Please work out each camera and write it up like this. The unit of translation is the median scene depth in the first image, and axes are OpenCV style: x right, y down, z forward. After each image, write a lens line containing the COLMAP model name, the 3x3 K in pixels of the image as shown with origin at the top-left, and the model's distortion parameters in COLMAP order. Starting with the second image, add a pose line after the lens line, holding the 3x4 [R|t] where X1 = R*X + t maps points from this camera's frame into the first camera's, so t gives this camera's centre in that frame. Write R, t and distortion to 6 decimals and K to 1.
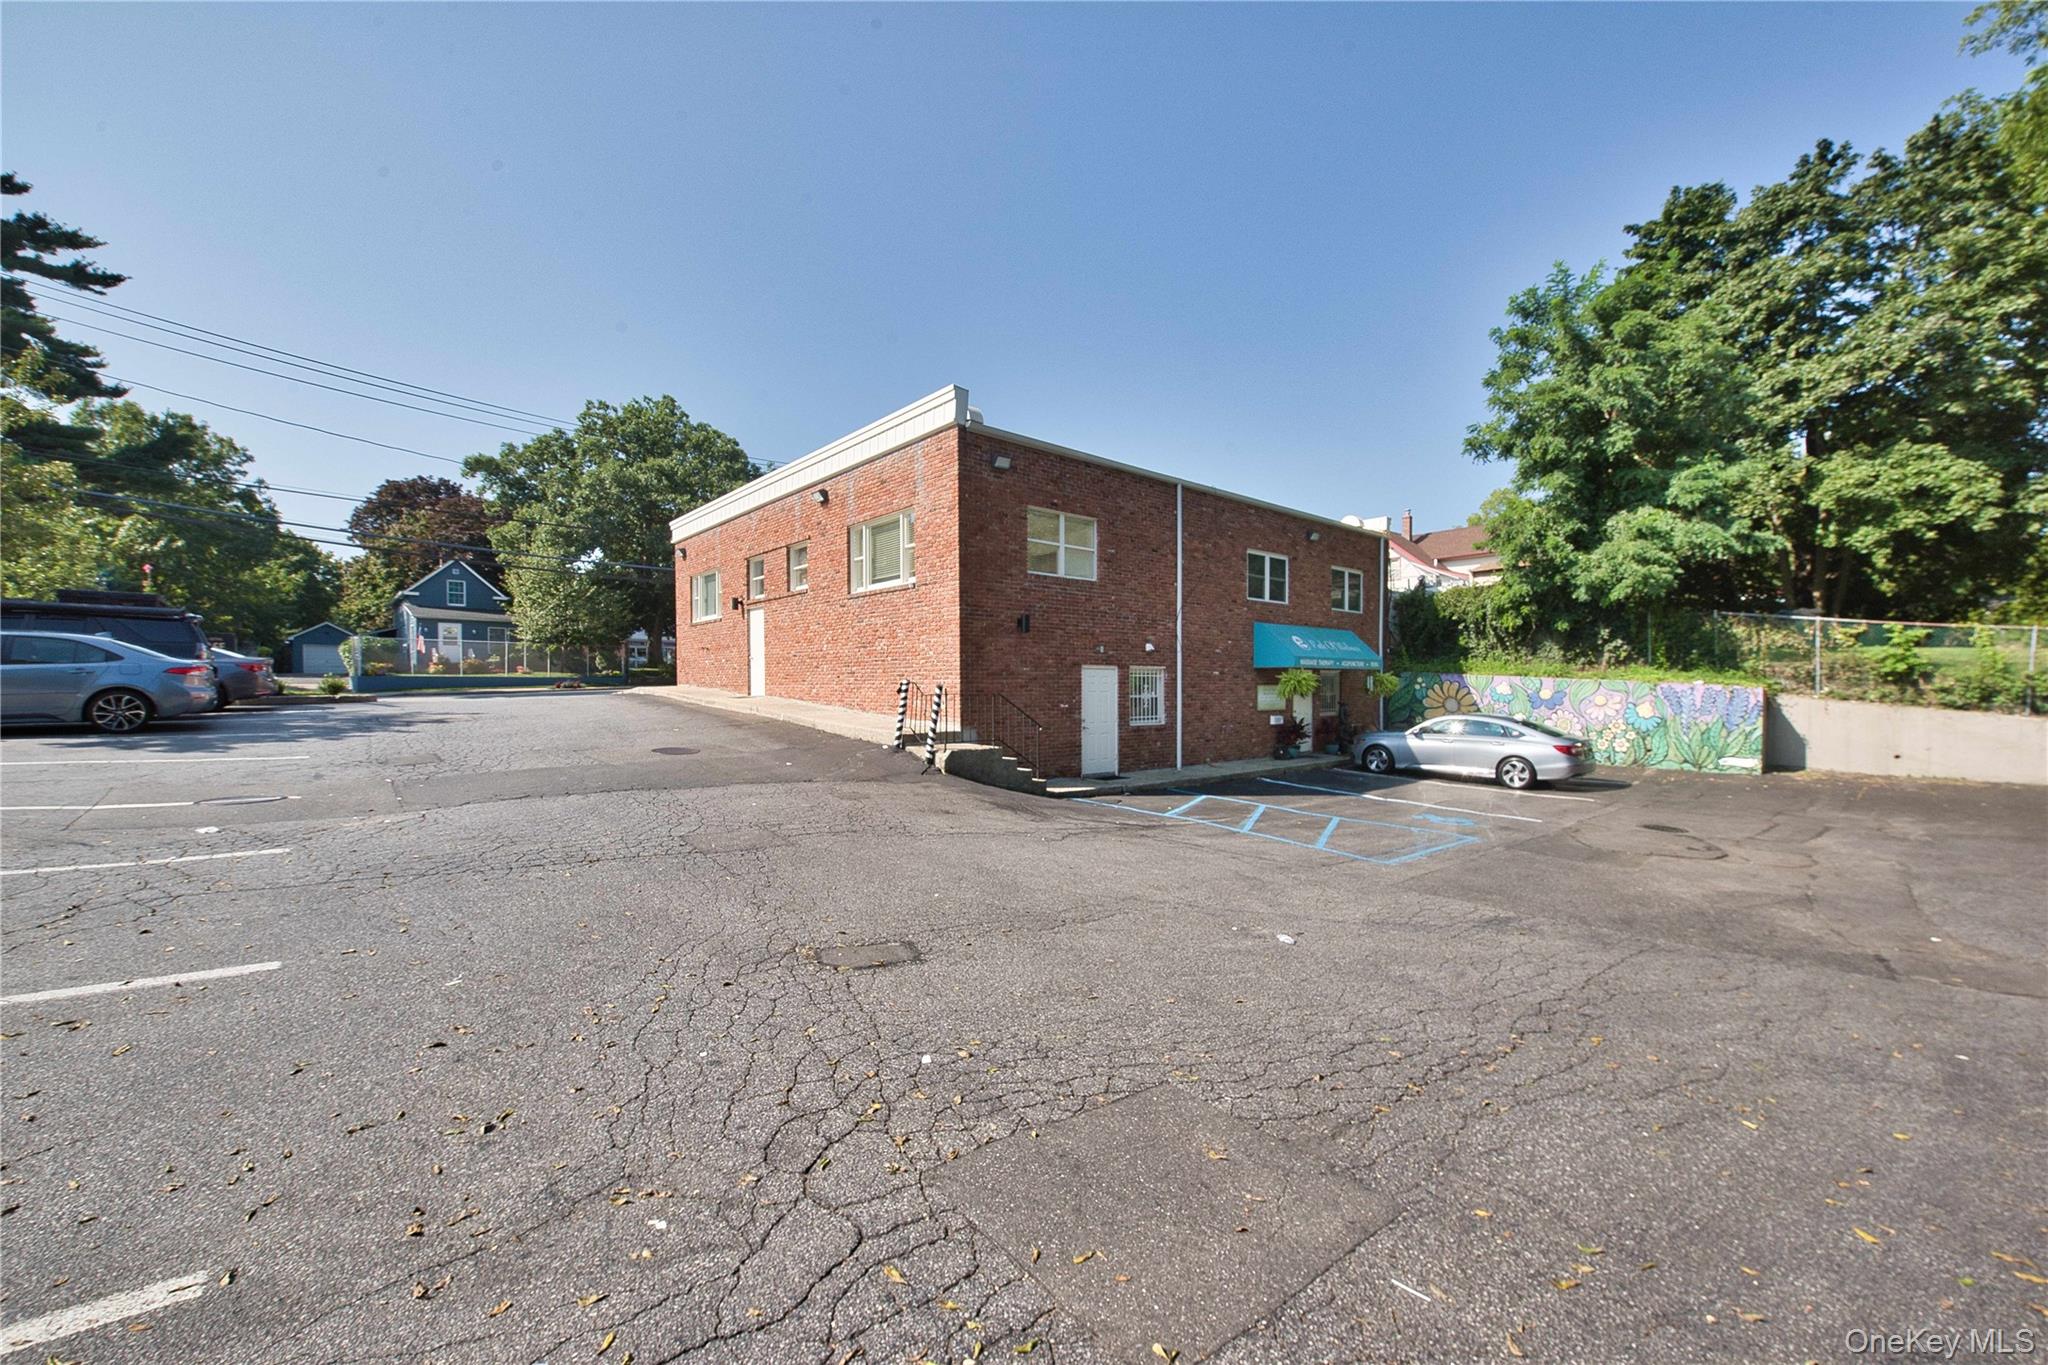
lens RADIAL K [[800.3, 0, 1030.0], [0, 800.3, 692.0], [0, 0, 1]] dist [-0.017454, -0.000089]
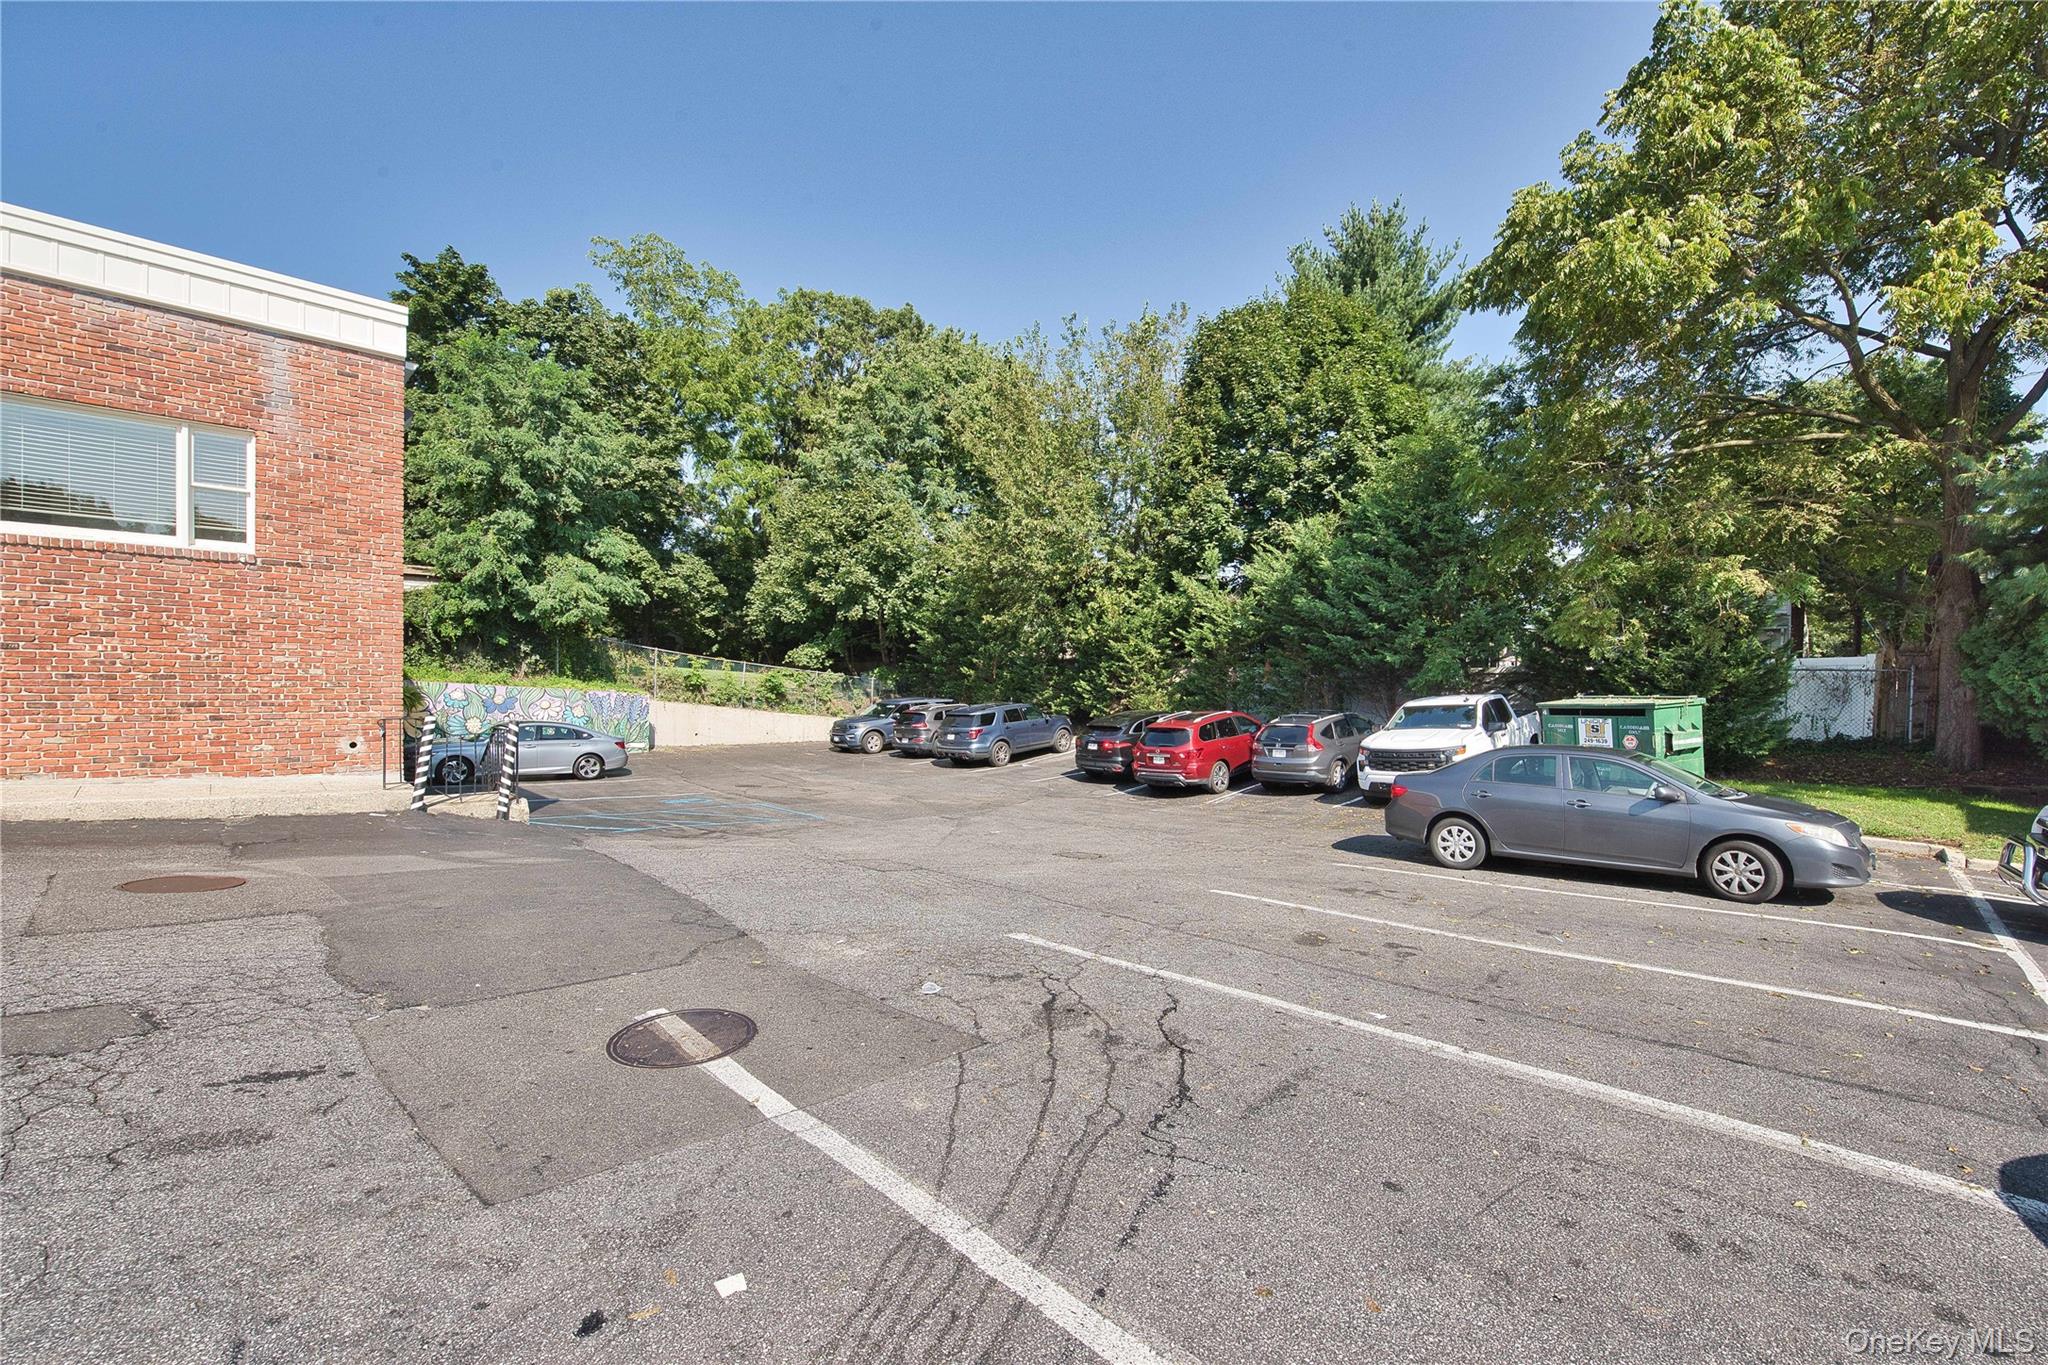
lens RADIAL K [[830.4, 0, 1046.8], [0, 830.4, 690.8], [0, 0, 1]] dist [-0.018494, -0.000089]
pose [[-0.083919, -0.012353, 0.996396, -0.700591], [-0.012330, 0.999859, 0.011357, -0.039122], [-0.996396, -0.011332, -0.084059, 0.370652]]
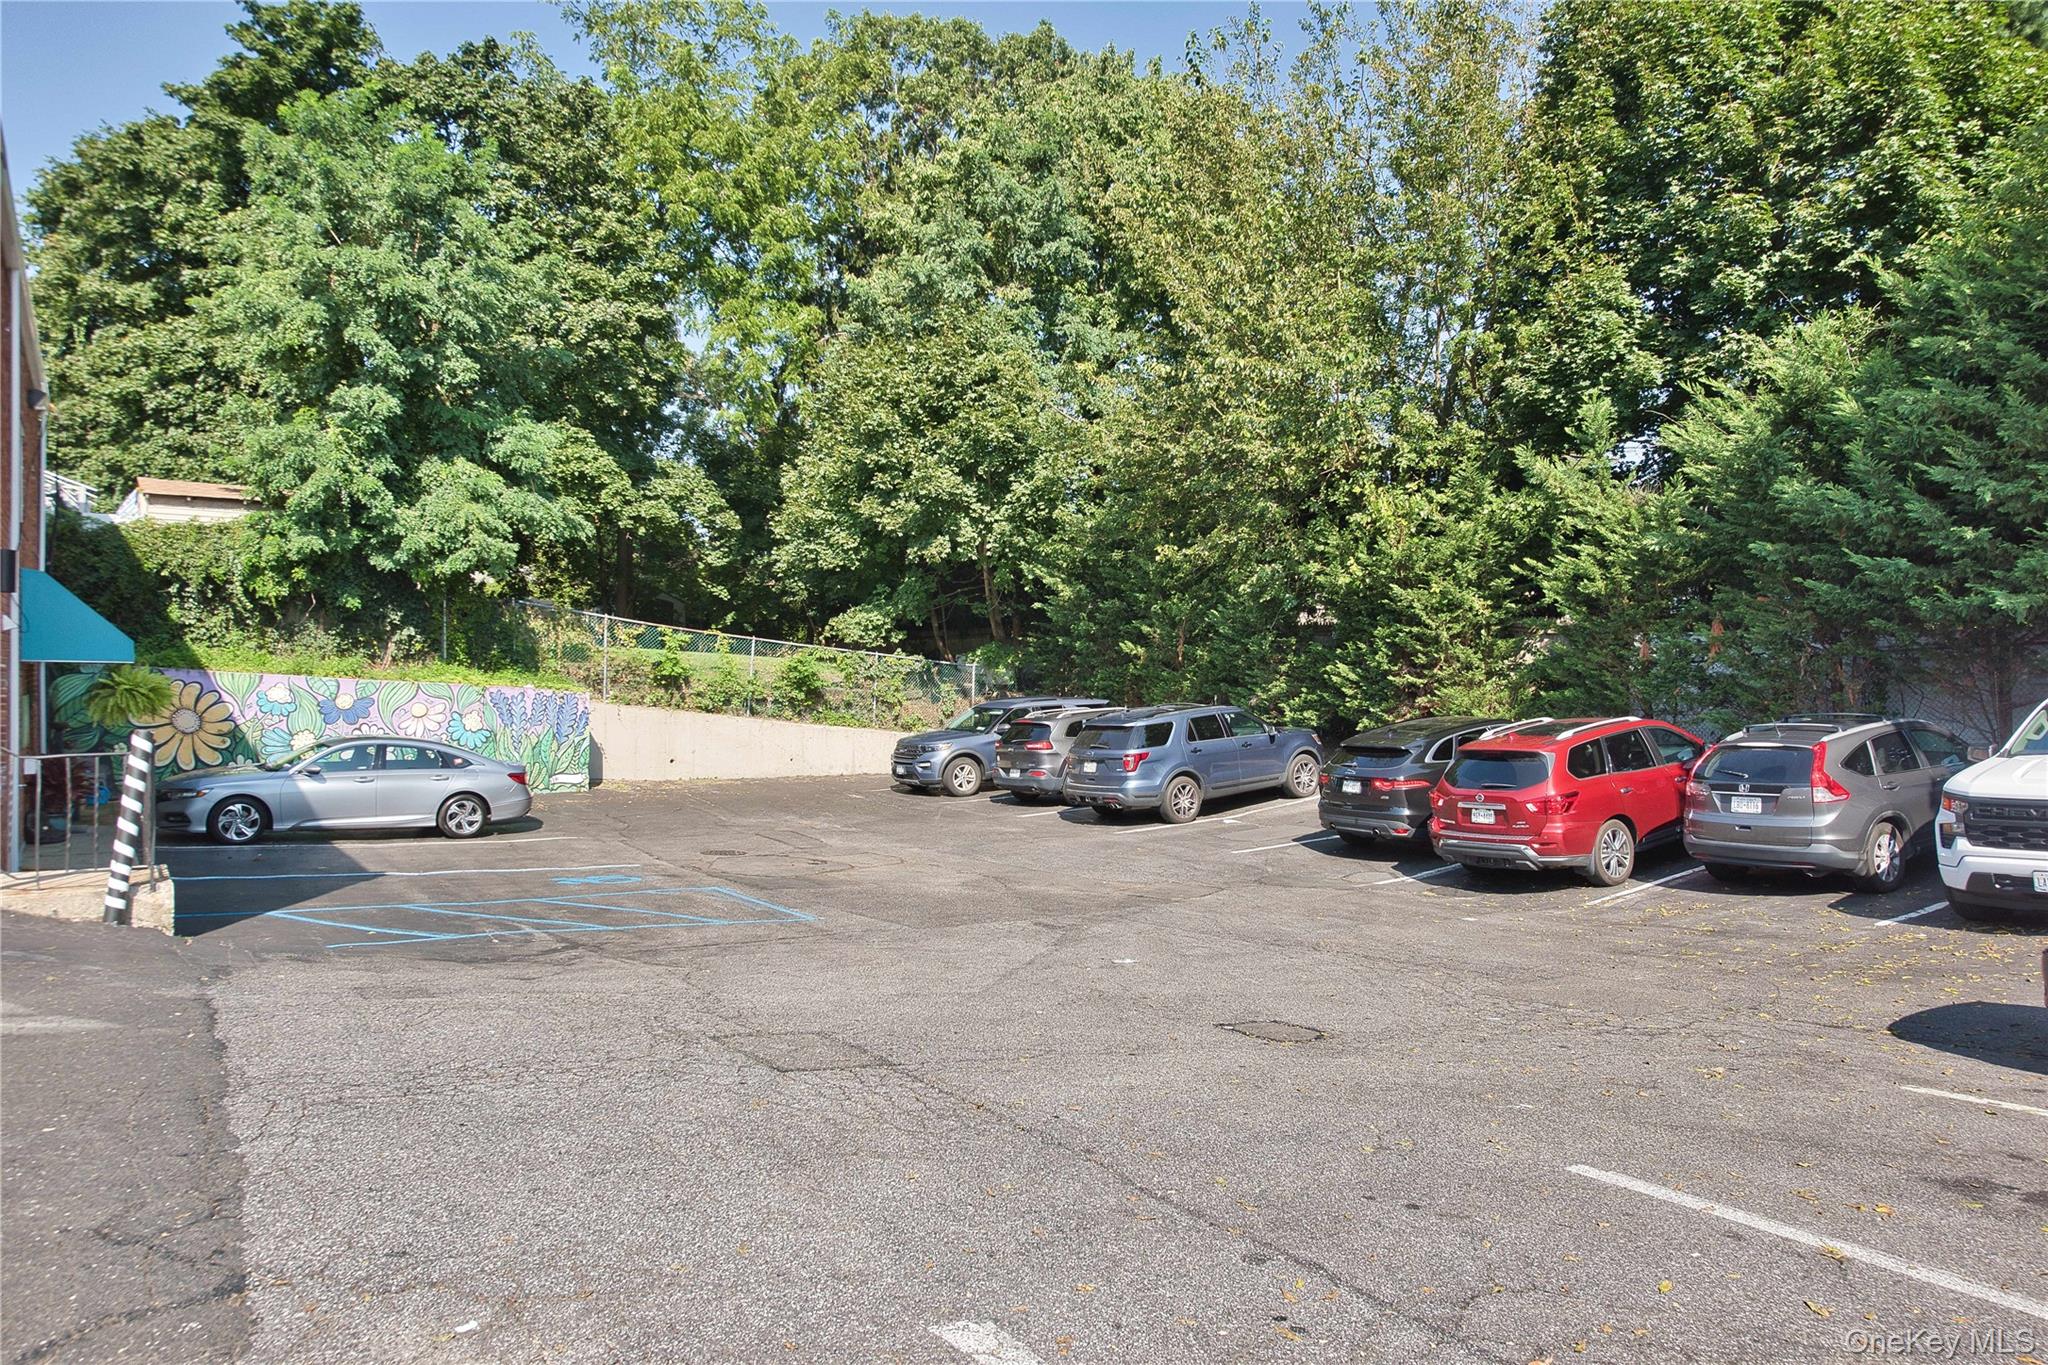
lens RADIAL K [[1374.0, 0, 1044.7], [0, 1374.0, 681.8], [0, 0, 1]] dist [0.003371, -0.002978]
pose [[0.108491, -0.004673, 0.994086, -0.546713], [-0.004864, 0.999974, 0.005231, -0.027952], [-0.994086, -0.005403, 0.108466, 0.318012]]
